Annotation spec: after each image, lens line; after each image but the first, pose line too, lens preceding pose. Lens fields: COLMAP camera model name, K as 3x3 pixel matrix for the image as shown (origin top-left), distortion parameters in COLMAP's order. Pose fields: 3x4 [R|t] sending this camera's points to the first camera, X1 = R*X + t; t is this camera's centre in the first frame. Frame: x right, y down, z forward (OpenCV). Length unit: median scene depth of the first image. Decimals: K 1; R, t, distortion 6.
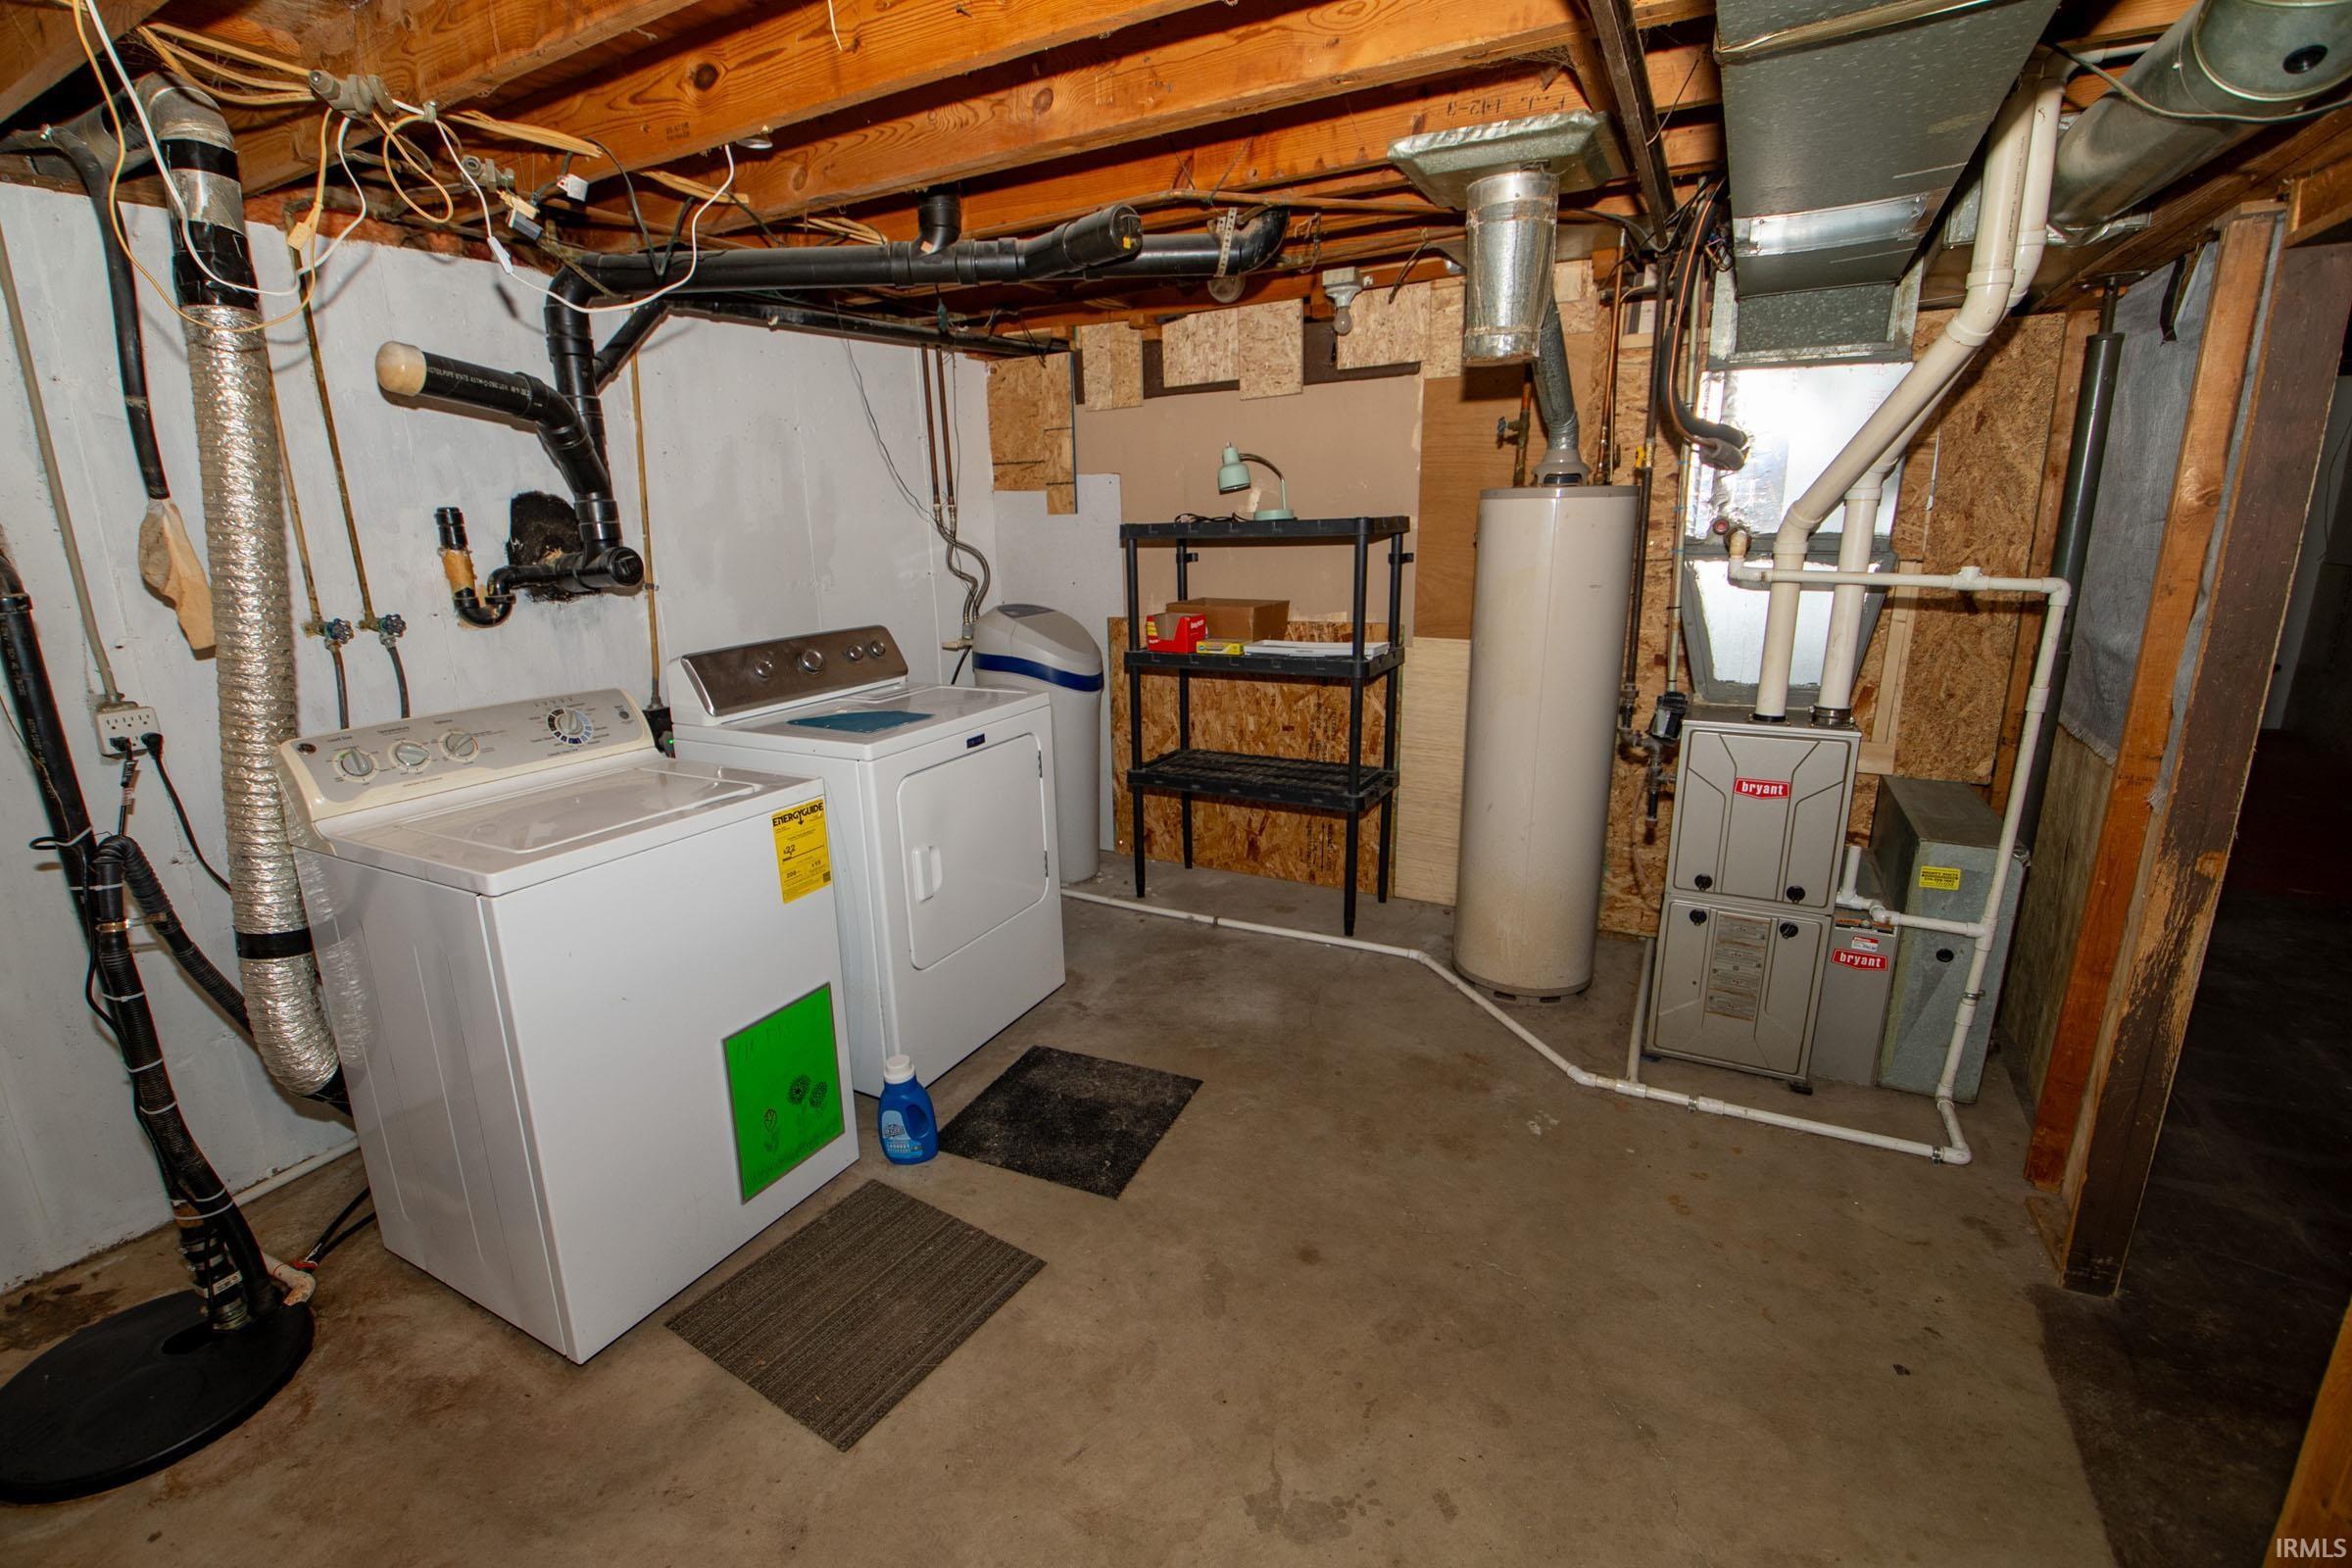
lens RADIAL K [[1034.8, 0, 1143.8], [0, 1034.8, 774.4], [0, 0, 1]] dist [0.022065, -0.028905]
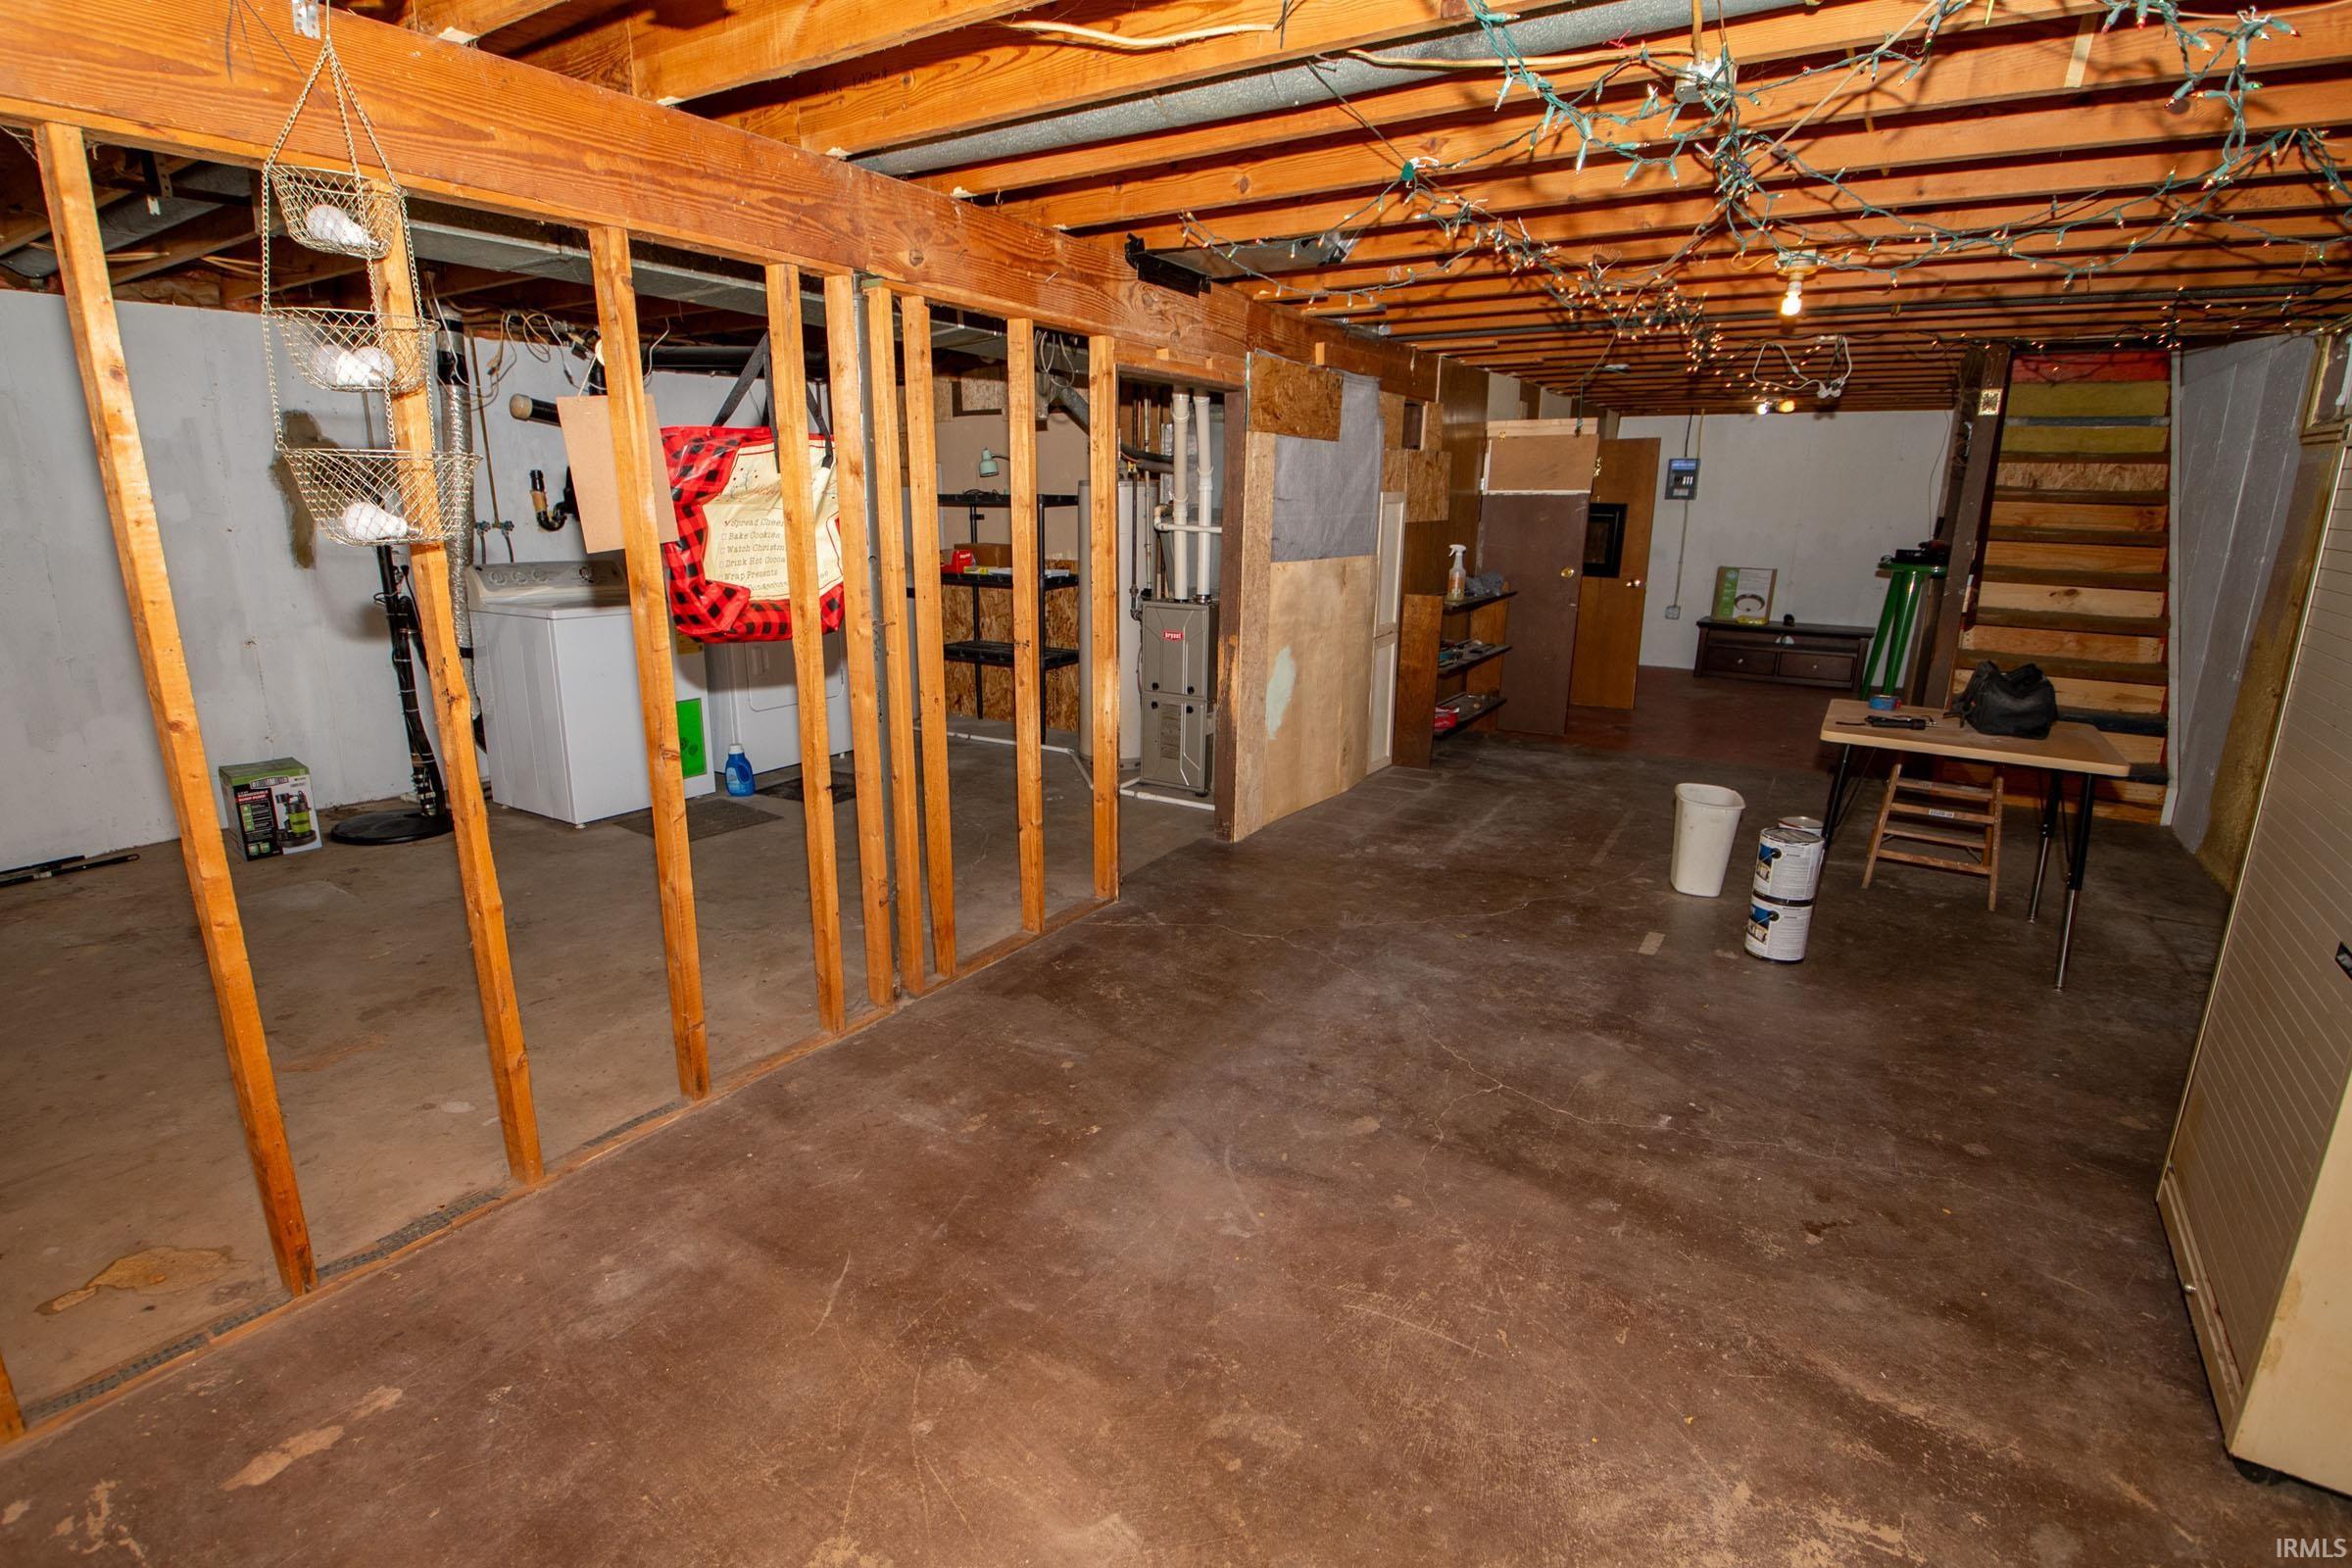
lens RADIAL K [[1036.5, 0, 1134.1], [0, 1036.5, 740.1], [0, 0, 1]] dist [-0.000964, -0.000115]
pose [[0.998343, 0.047634, -0.032294, 0.557721], [-0.048036, 0.998776, -0.011786, 0.226418], [0.031693, 0.013318, 0.999409, -0.932999]]
